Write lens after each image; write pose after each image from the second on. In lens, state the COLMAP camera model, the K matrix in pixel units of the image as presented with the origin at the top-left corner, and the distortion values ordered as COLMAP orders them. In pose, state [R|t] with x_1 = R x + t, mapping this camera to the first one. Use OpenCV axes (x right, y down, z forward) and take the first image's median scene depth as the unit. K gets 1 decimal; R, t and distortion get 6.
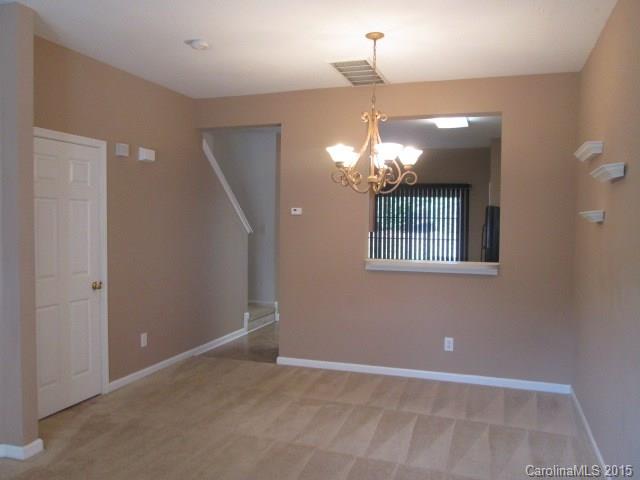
lens RADIAL K [[519.4, 0, 320.0], [0, 519.4, 240.0], [0, 0, 1]] dist [-0.057906, 0.042722]
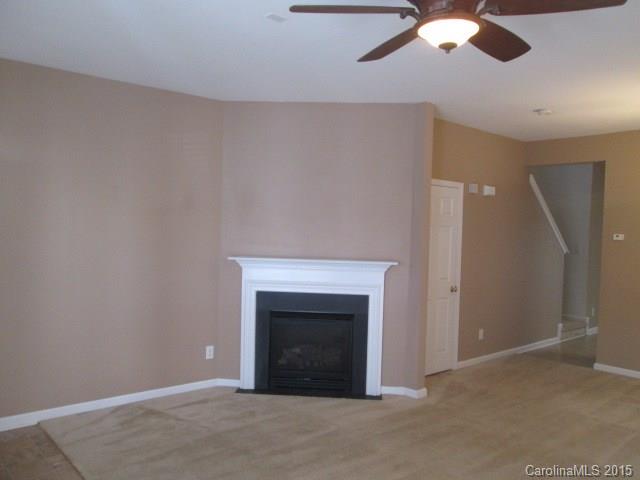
lens RADIAL K [[519.4, 0, 320.0], [0, 519.4, 240.0], [0, 0, 1]] dist [-0.057906, 0.042722]
pose [[0.860515, 0.030310, -0.508523, -0.044145], [-0.042414, 0.999025, -0.012228, -0.009212], [0.507656, 0.032091, 0.860962, -0.354191]]
